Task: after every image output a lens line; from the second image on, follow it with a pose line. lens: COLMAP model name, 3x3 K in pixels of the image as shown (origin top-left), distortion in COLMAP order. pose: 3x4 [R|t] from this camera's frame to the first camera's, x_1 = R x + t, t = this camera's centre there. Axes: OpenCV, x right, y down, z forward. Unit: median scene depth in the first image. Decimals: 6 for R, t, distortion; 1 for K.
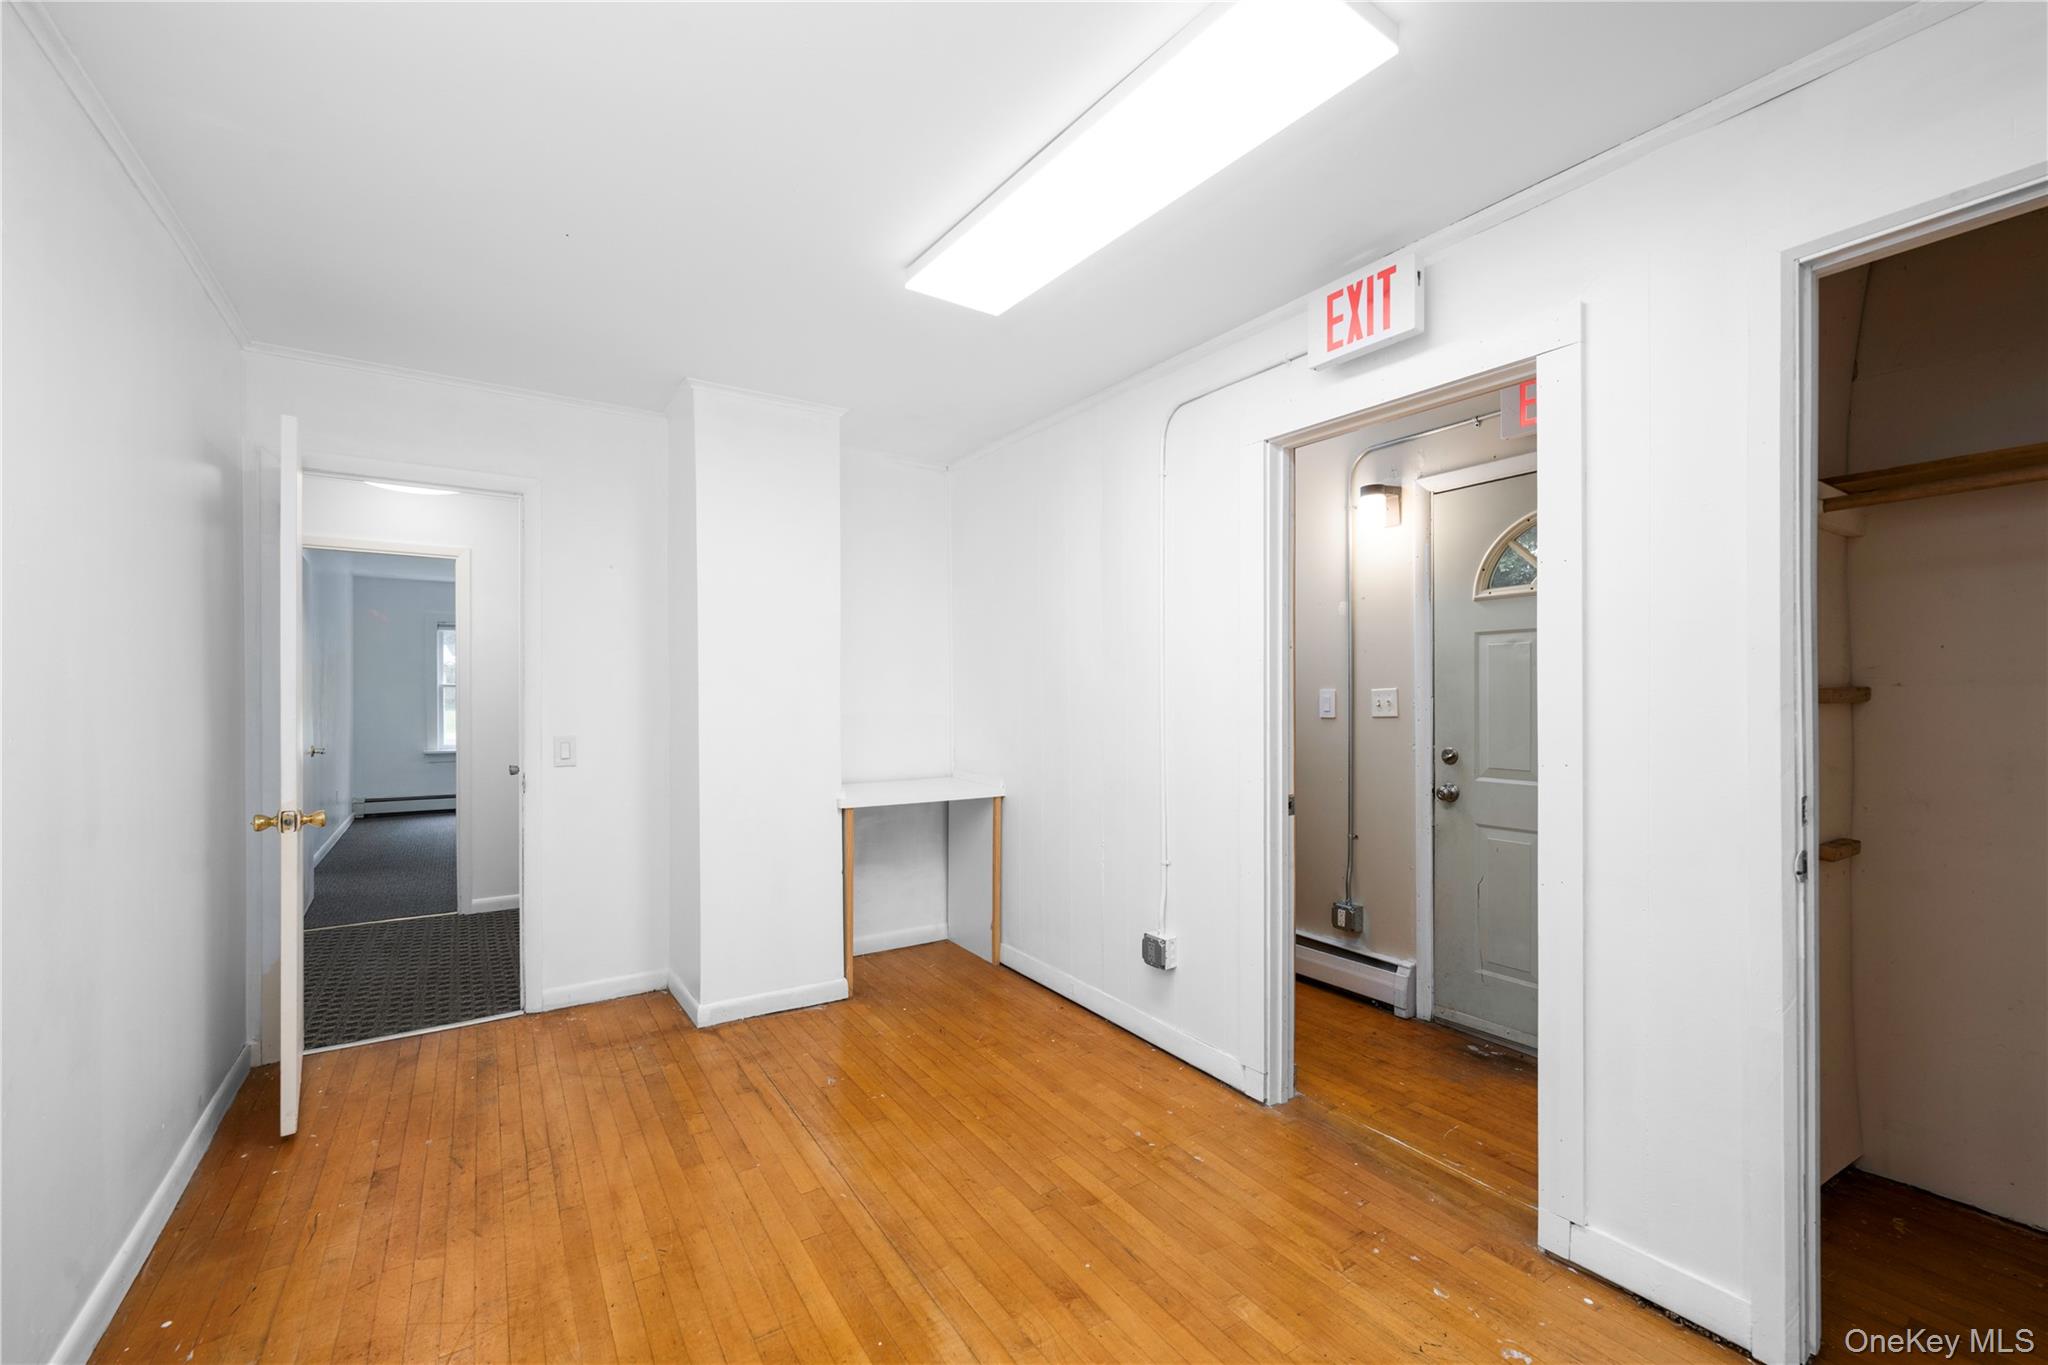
lens RADIAL K [[816.0, 0, 1021.5], [0, 816.0, 686.0], [0, 0, 1]] dist [-0.001301, -0.000226]
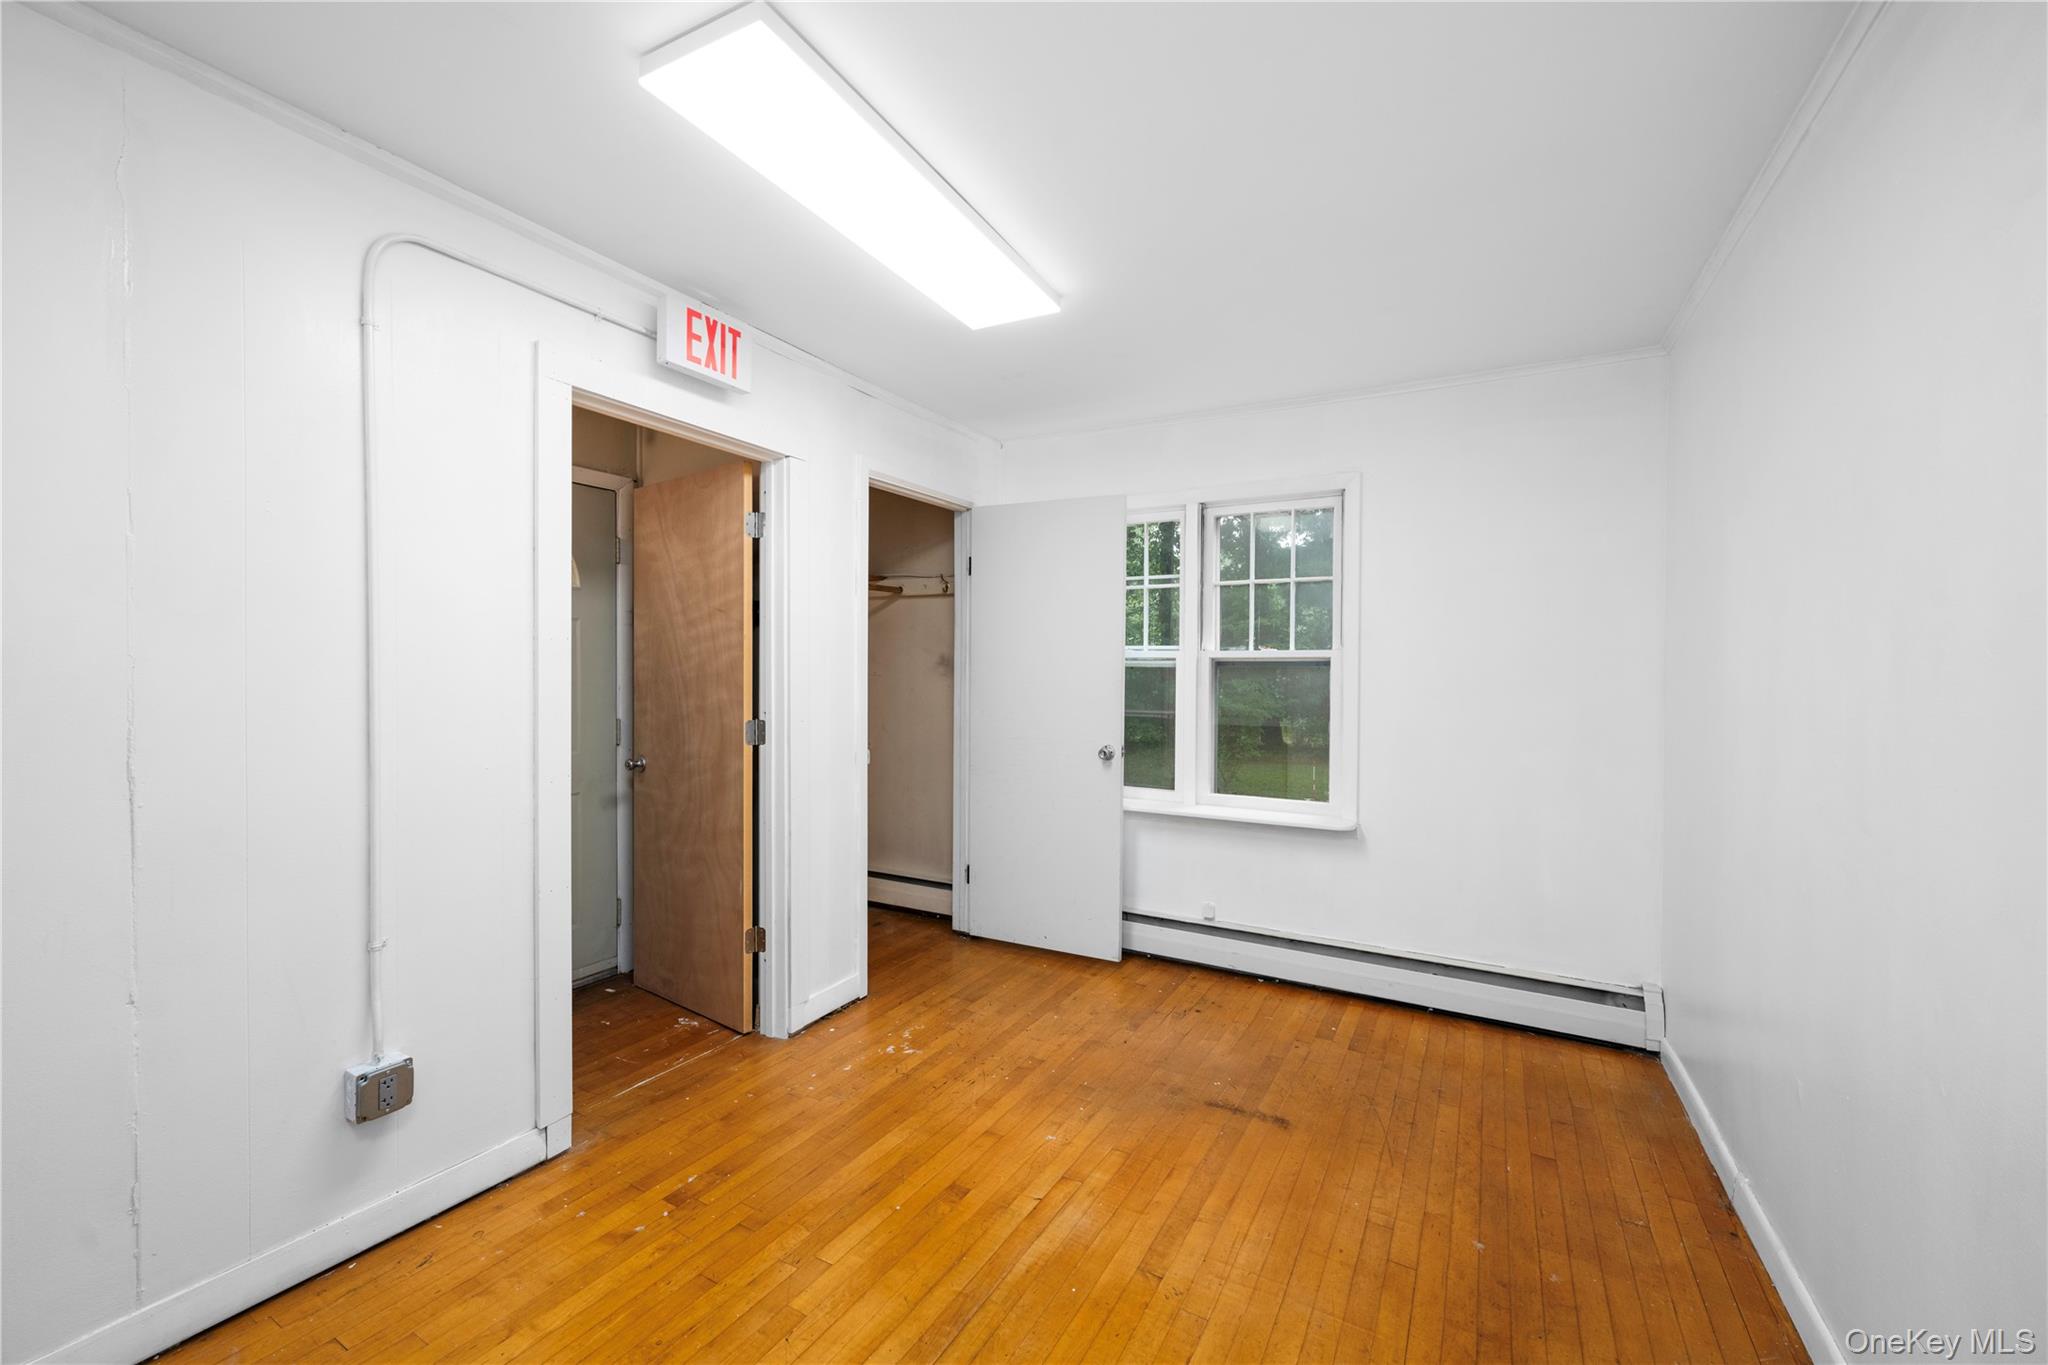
lens RADIAL K [[816.0, 0, 1026.1], [0, 816.0, 683.2], [0, 0, 1]] dist [-0.001301, -0.000226]
pose [[-0.446563, -0.008179, 0.894715, -0.816773], [-0.005294, 0.999965, 0.006499, 0.008332], [-0.894737, -0.001835, -0.446590, 1.115126]]
